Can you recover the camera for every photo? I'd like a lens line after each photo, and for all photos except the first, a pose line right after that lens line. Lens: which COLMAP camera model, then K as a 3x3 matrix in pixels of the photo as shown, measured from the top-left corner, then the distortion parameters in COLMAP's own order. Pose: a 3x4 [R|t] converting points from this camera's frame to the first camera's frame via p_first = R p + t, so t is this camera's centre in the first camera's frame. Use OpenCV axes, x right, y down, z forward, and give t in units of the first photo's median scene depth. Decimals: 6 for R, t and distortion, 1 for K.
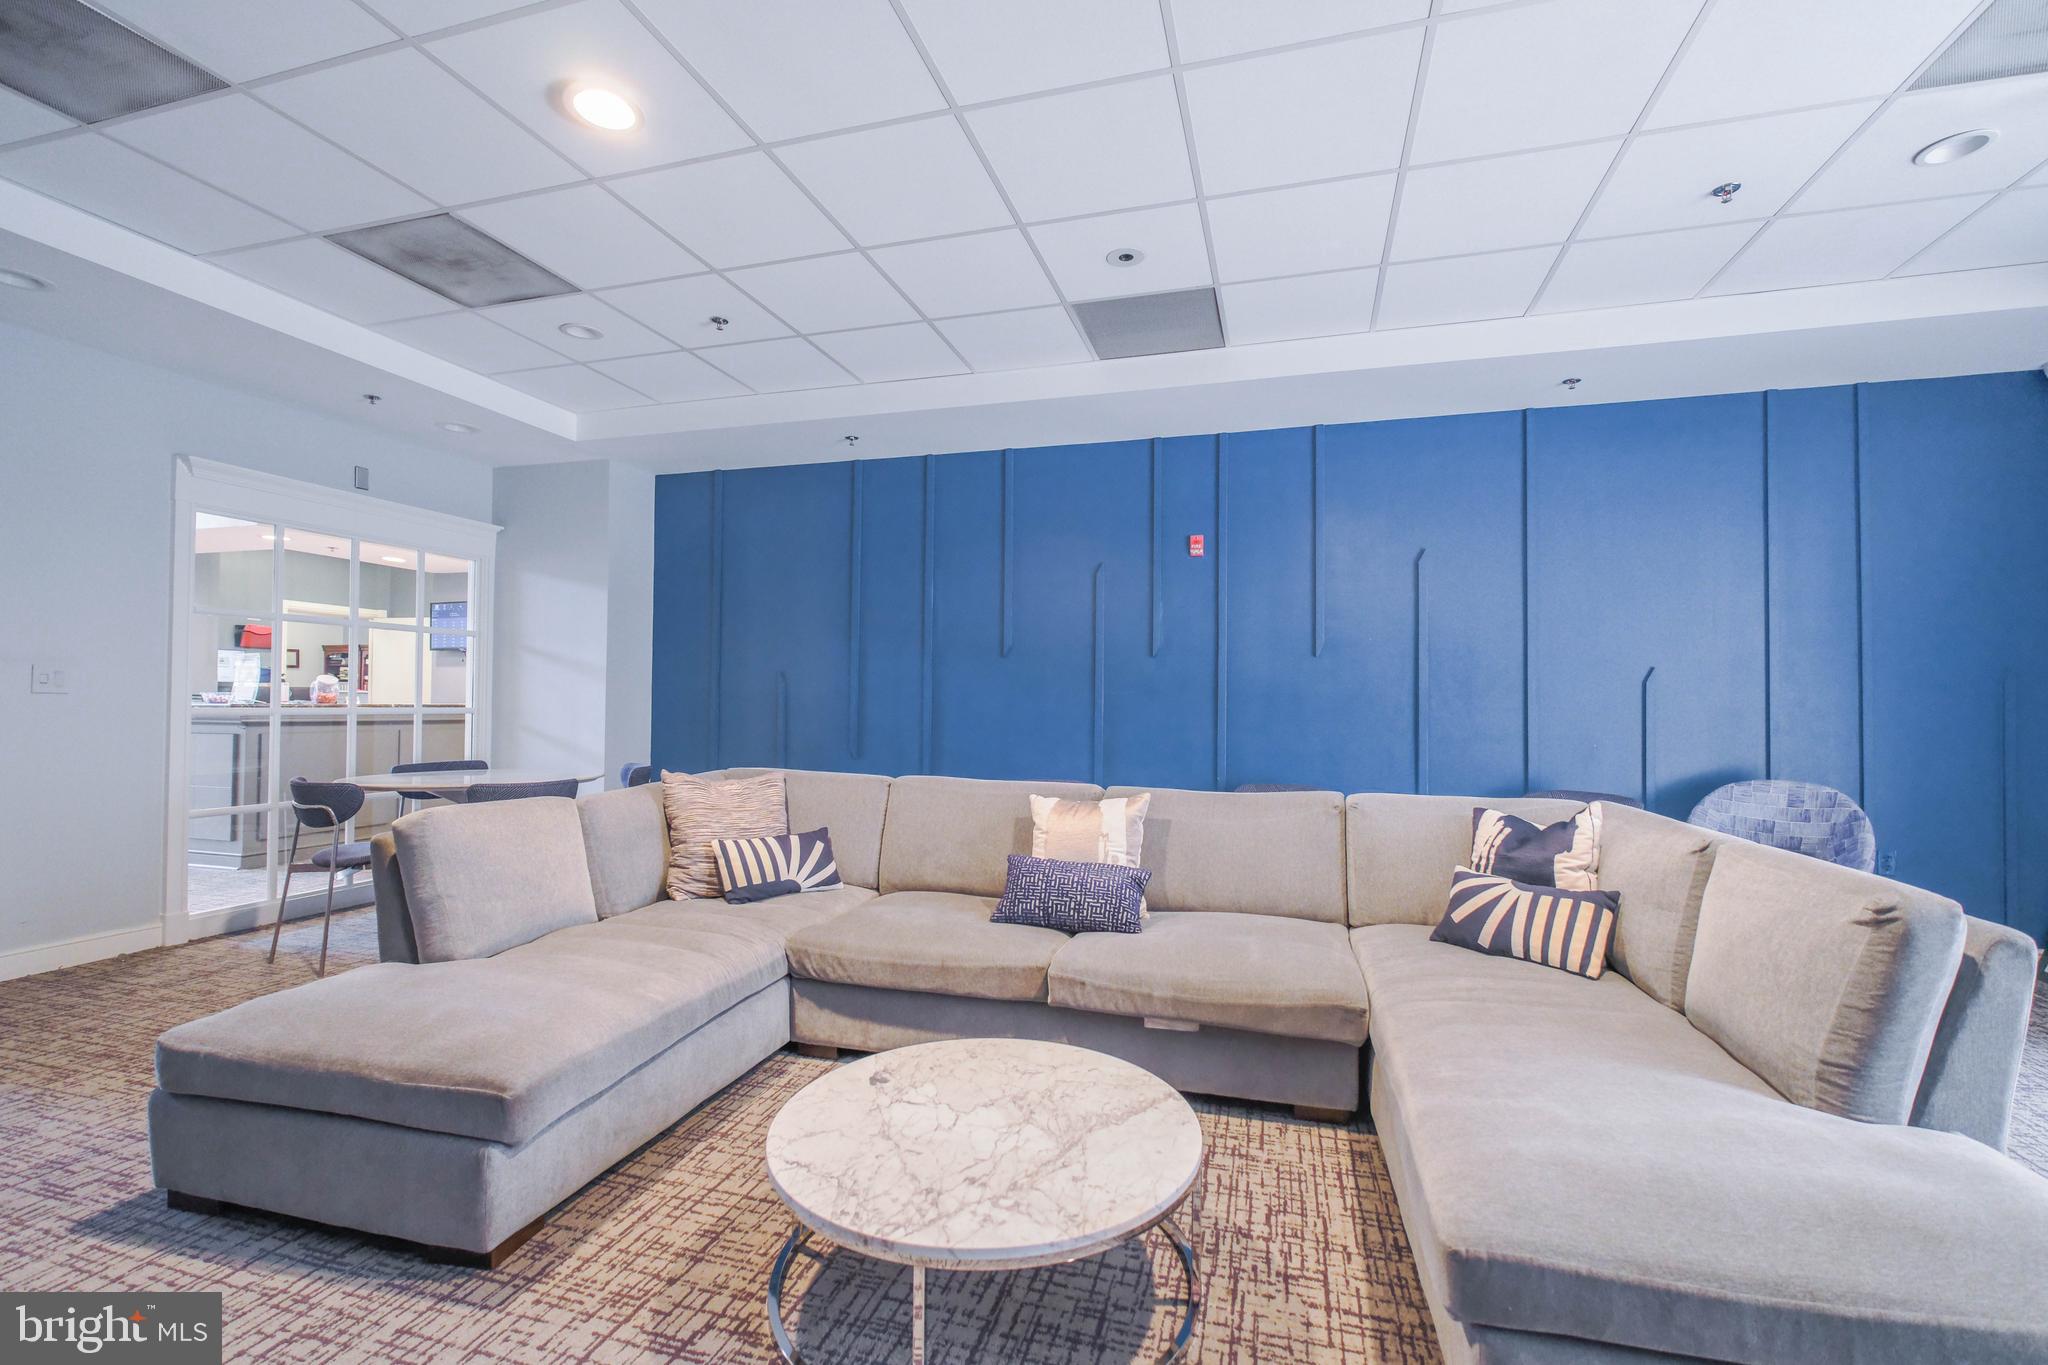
lens RADIAL K [[874.1, 0, 1033.6], [0, 874.1, 680.2], [0, 0, 1]] dist [0.001023, -0.000083]
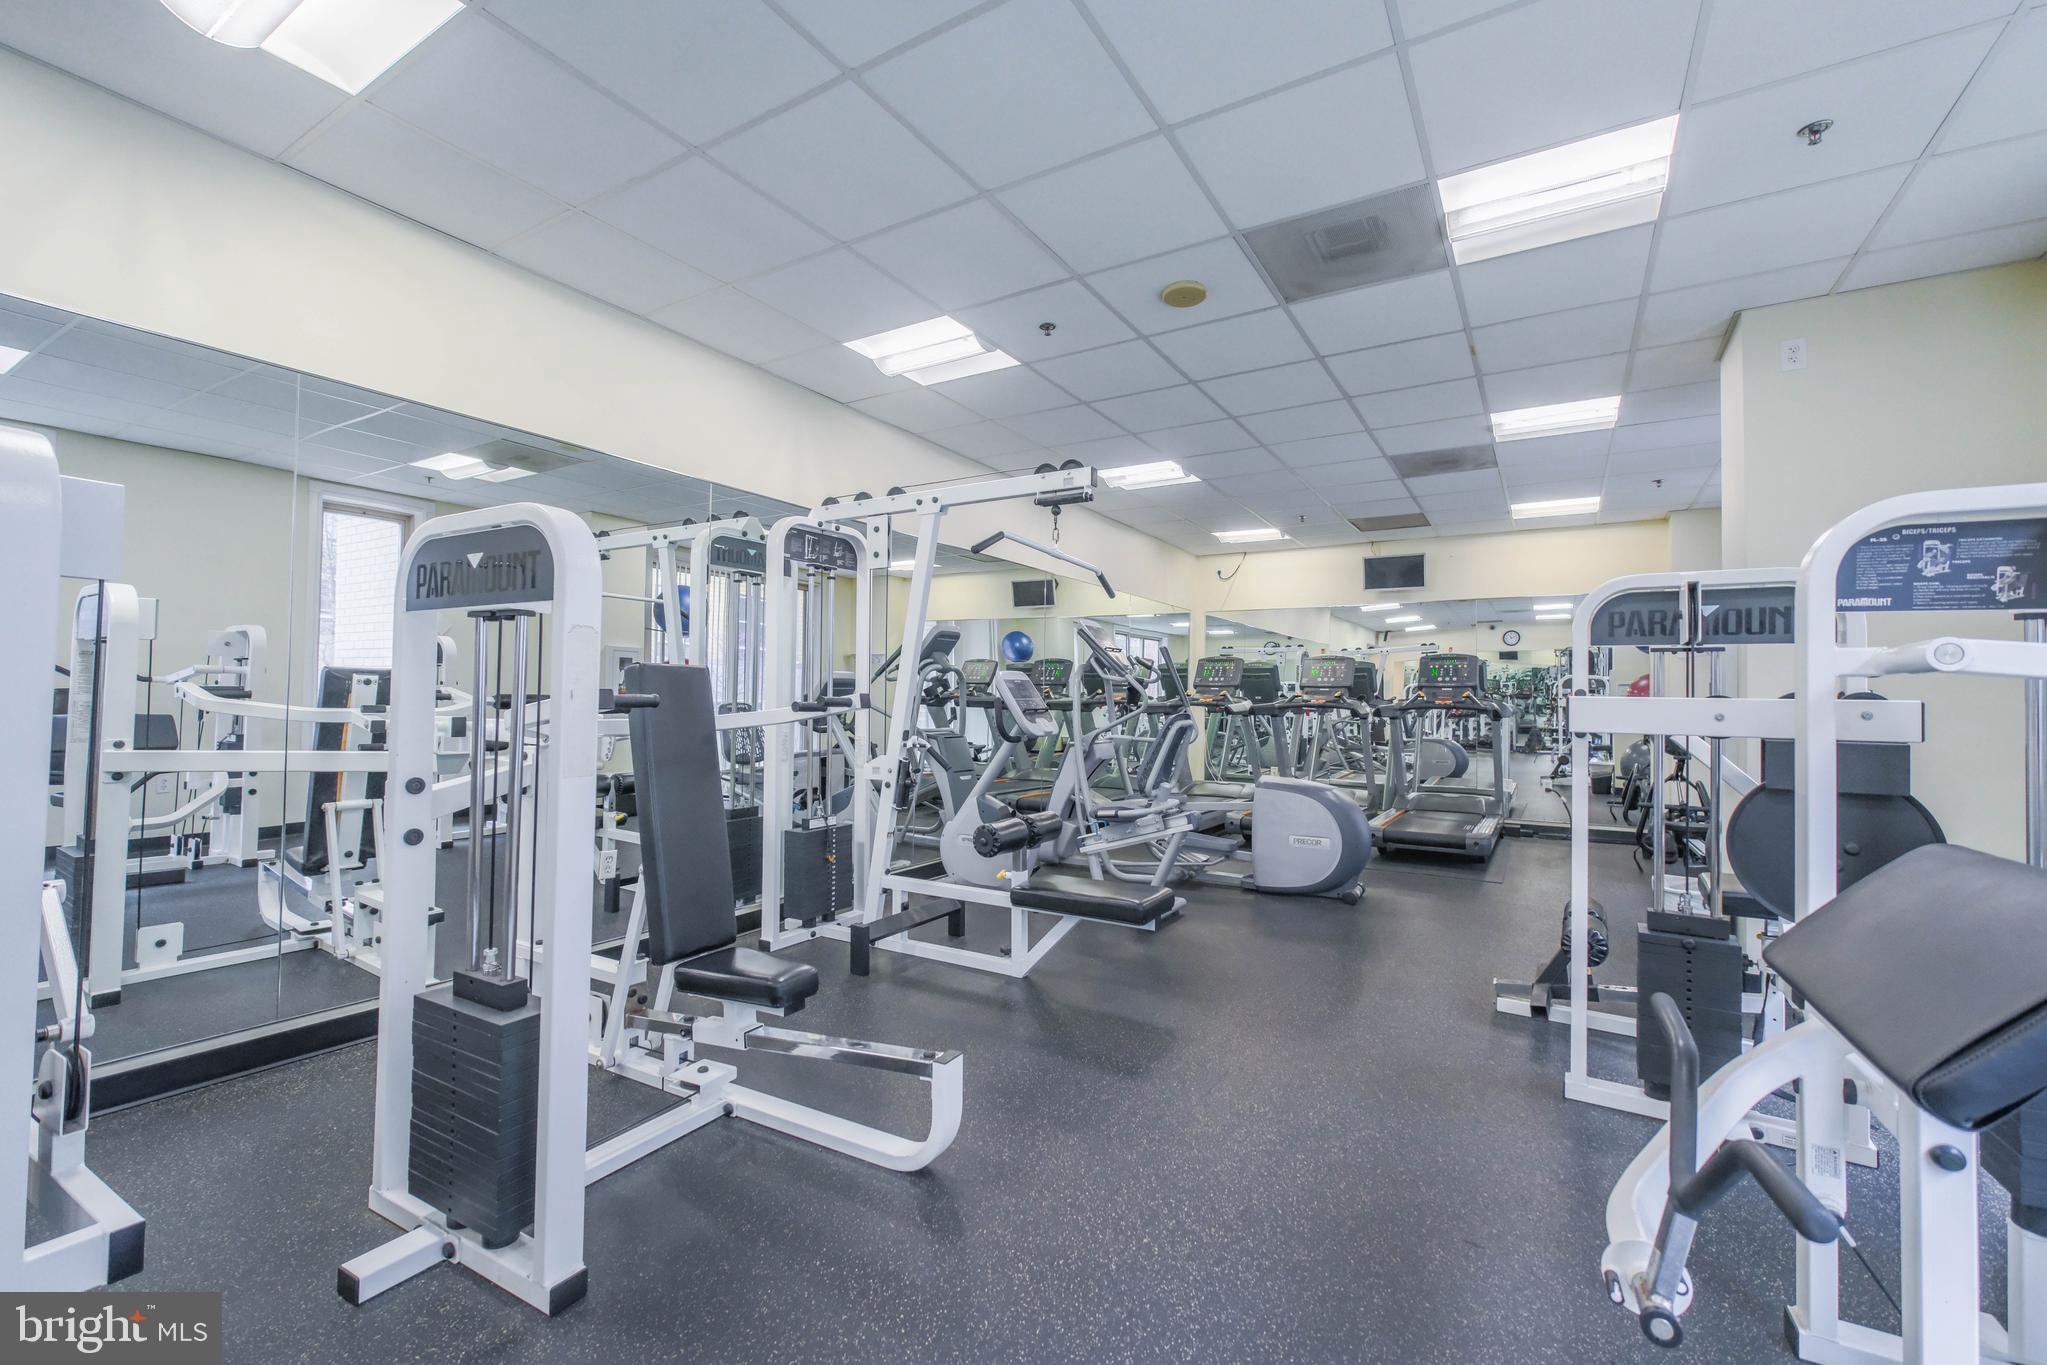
lens RADIAL K [[873.7, 0, 1022.5], [0, 873.7, 682.4], [0, 0, 1]] dist [0.001023, -0.000083]
pose [[0.968303, -0.005021, -0.249728, -0.087338], [0.001094, 0.999874, -0.015862, -0.004357], [0.249776, 0.015086, 0.968186, -0.277762]]
